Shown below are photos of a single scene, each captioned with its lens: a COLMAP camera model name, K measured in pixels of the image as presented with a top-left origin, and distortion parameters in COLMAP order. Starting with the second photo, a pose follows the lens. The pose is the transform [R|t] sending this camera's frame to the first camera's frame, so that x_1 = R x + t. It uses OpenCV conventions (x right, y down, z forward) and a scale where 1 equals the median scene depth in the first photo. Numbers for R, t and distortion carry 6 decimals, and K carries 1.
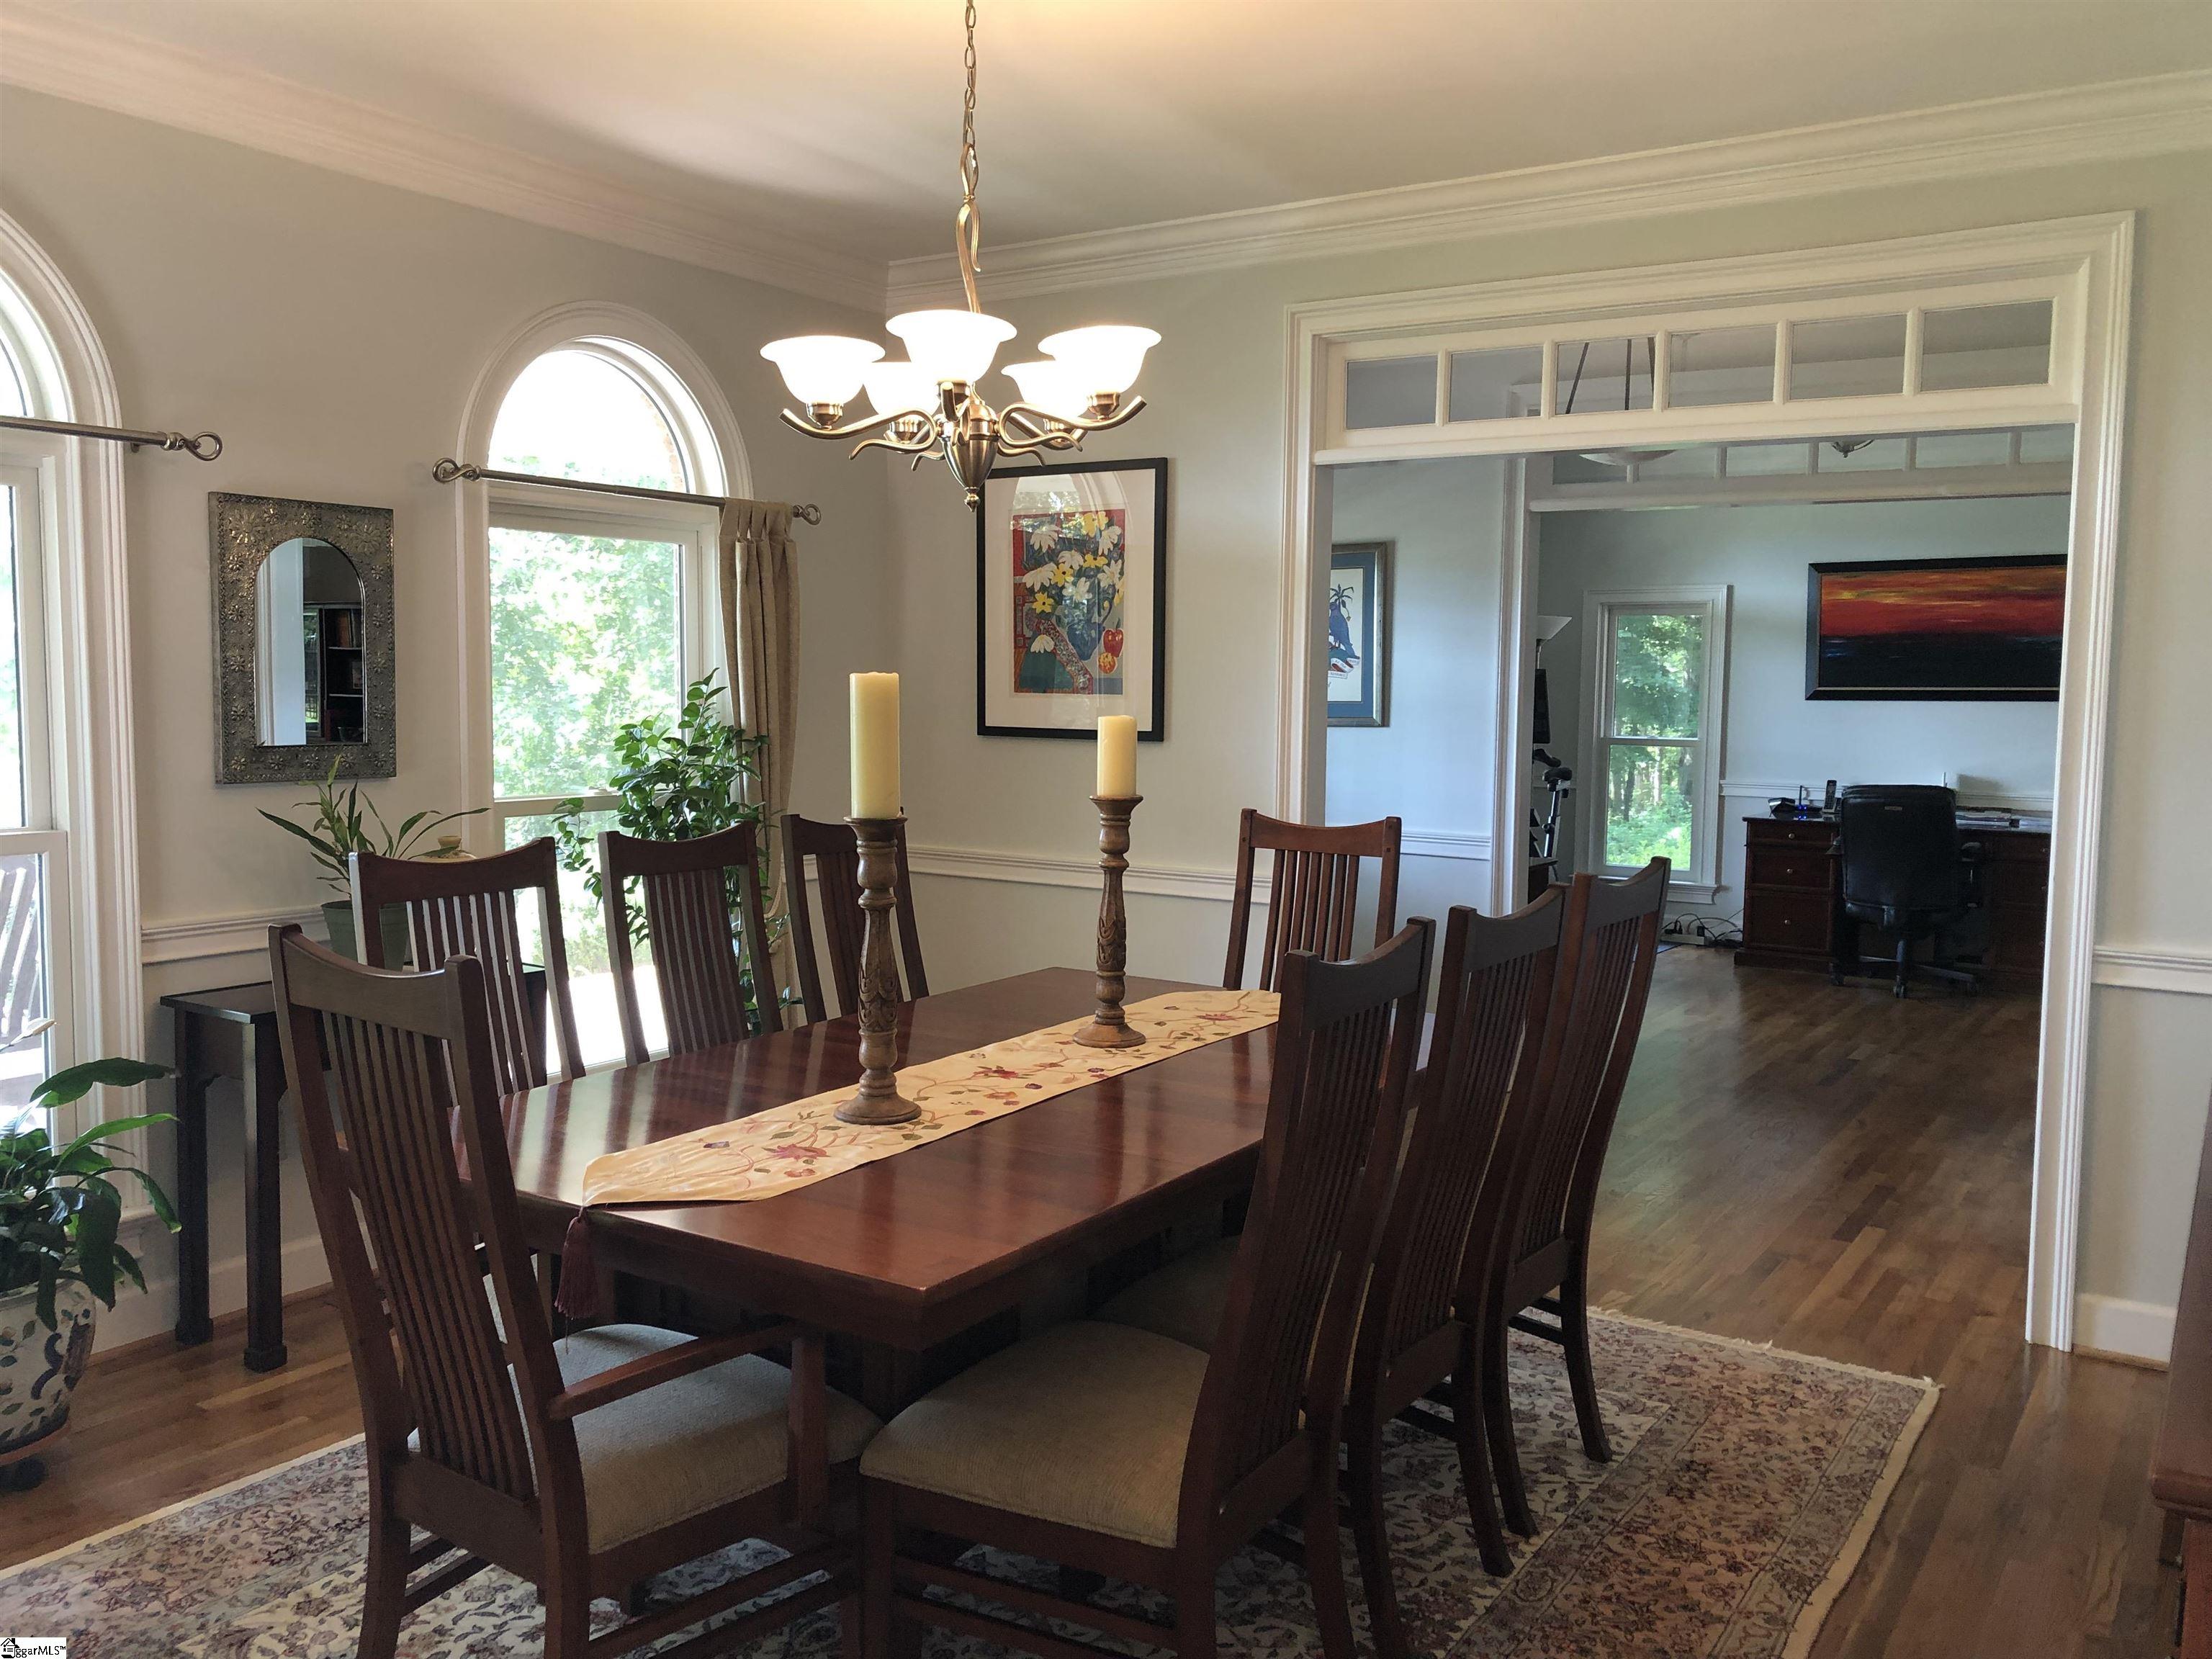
lens RADIAL K [[1806.3, 0, 1106.5], [0, 1806.3, 819.7], [0, 0, 1]] dist [0.000170, -0.009314]
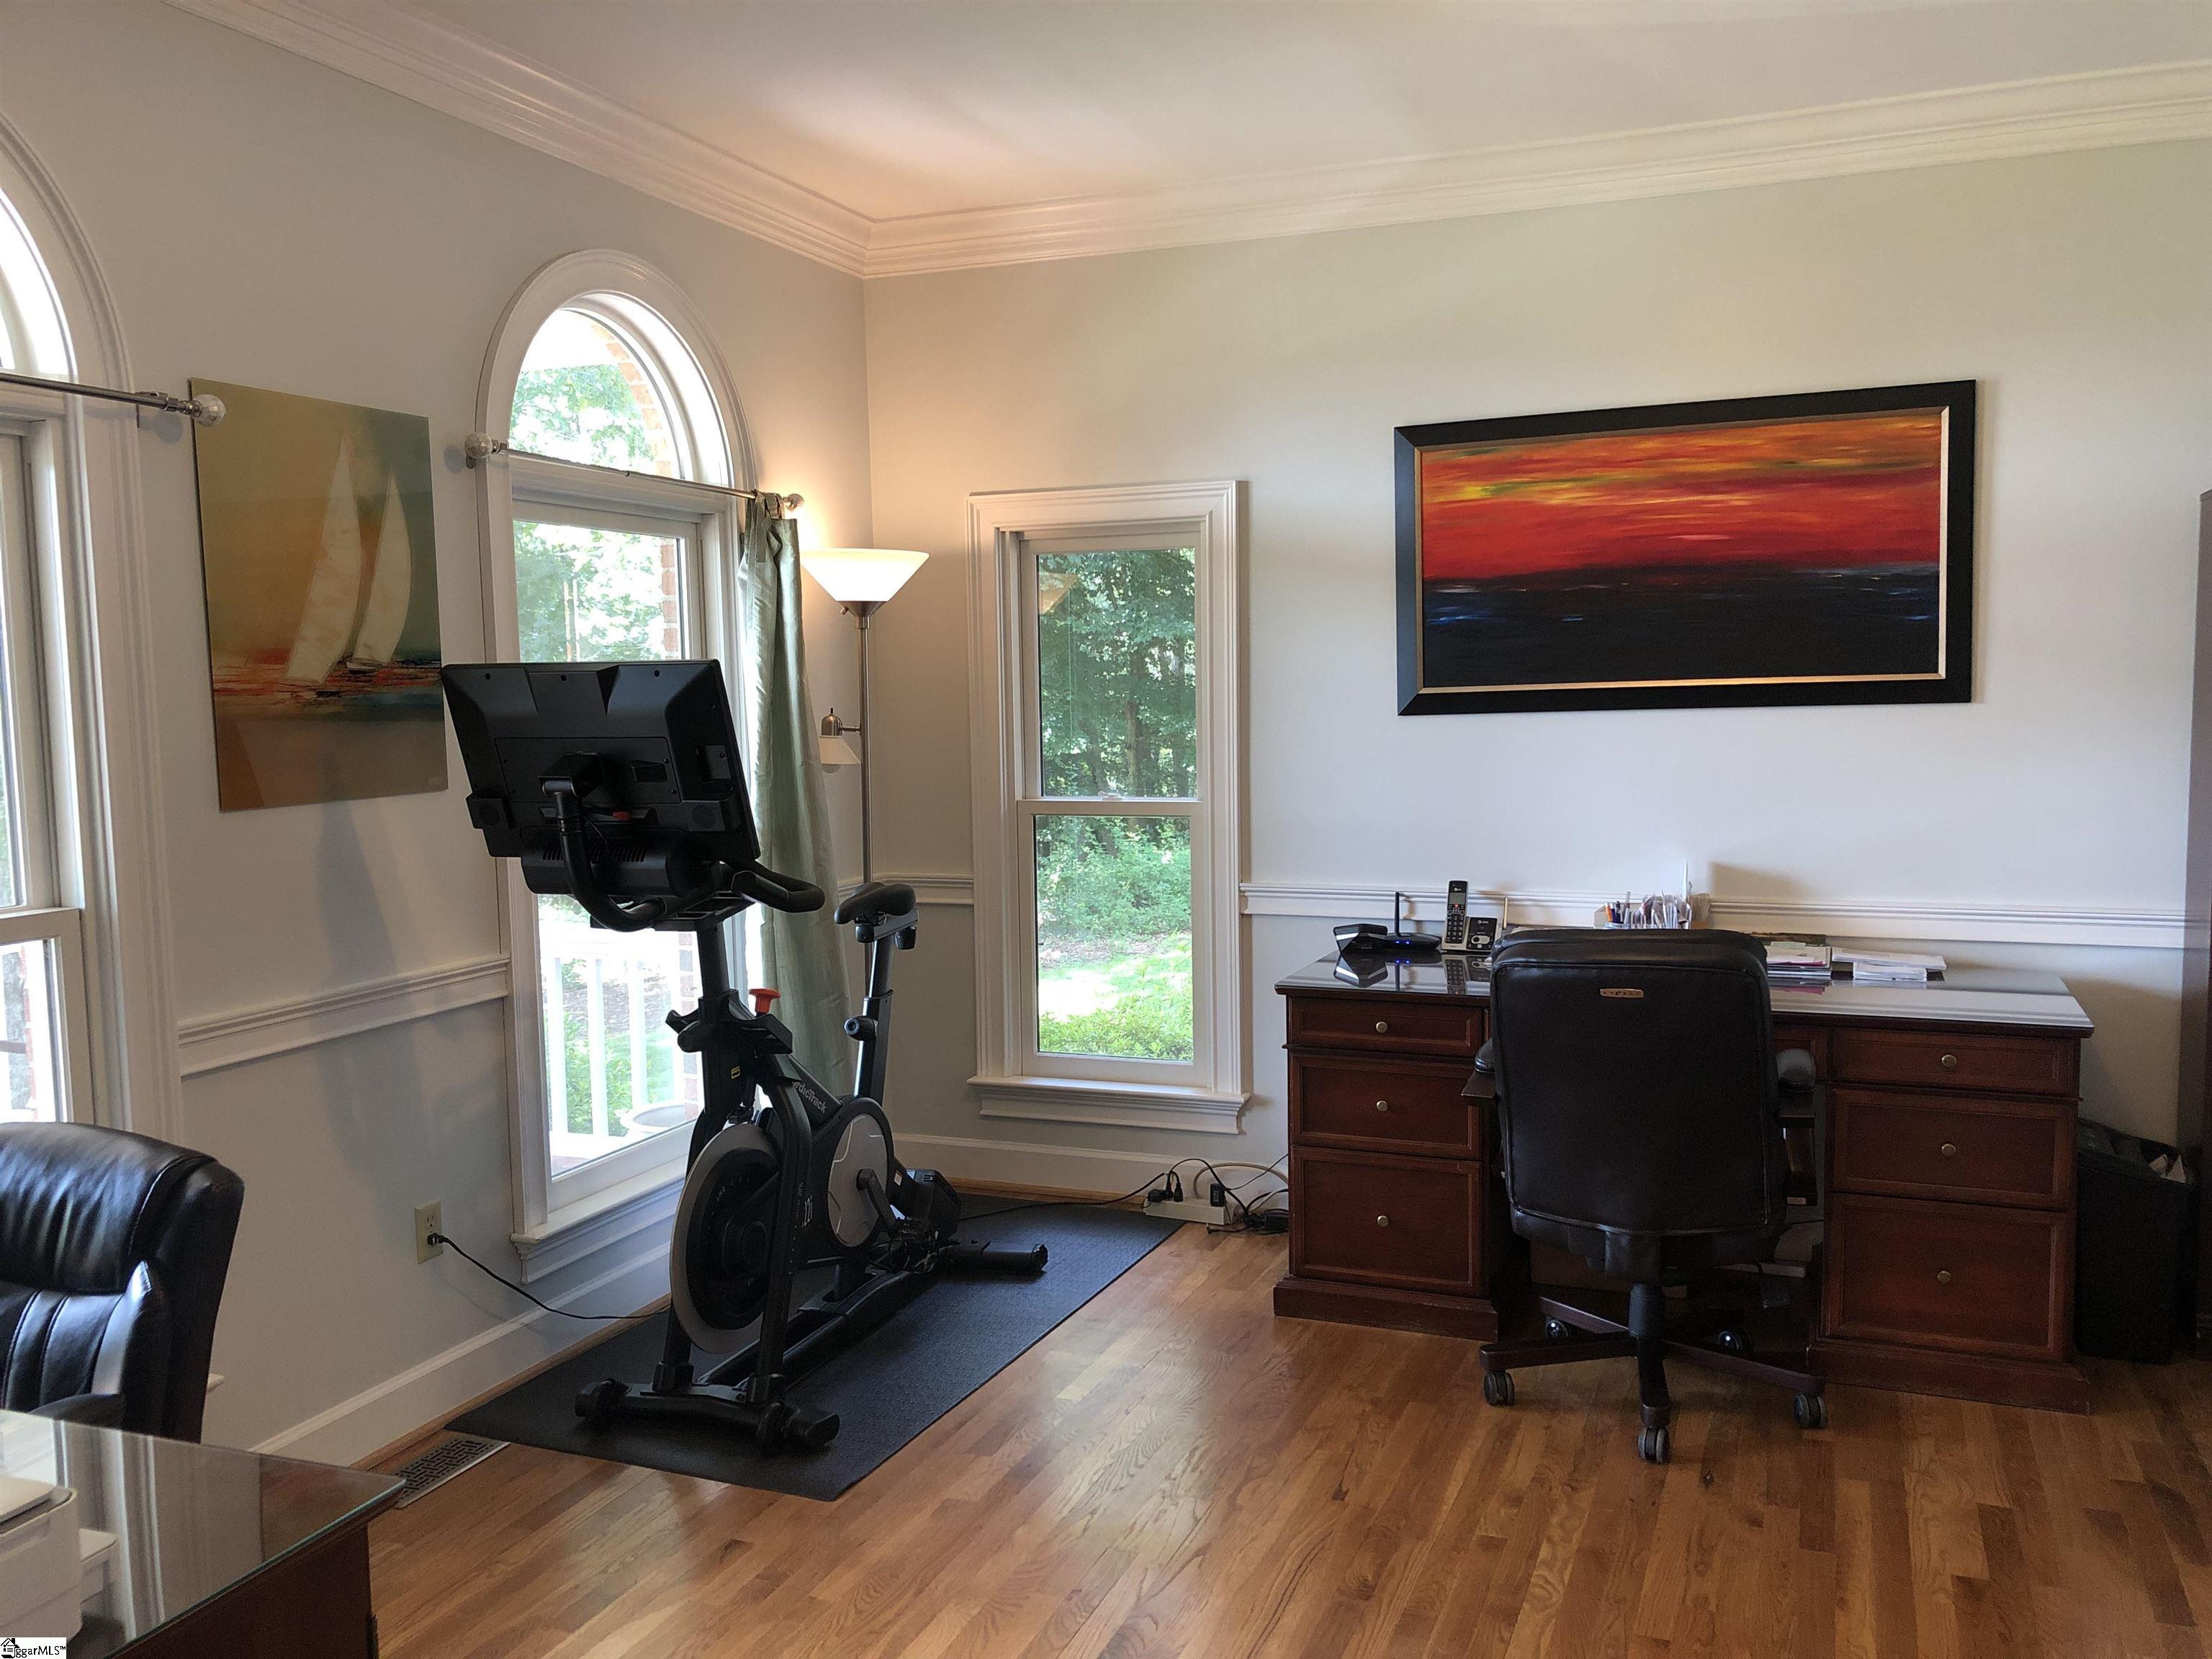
lens RADIAL K [[1806.3, 0, 1103.5], [0, 1806.3, 835.5], [0, 0, 1]] dist [0.000170, -0.009314]
pose [[0.978332, -0.047391, 0.201546, 0.215649], [0.045584, 0.998868, 0.013597, -0.045049], [-0.201962, -0.004115, 0.979385, 0.555529]]
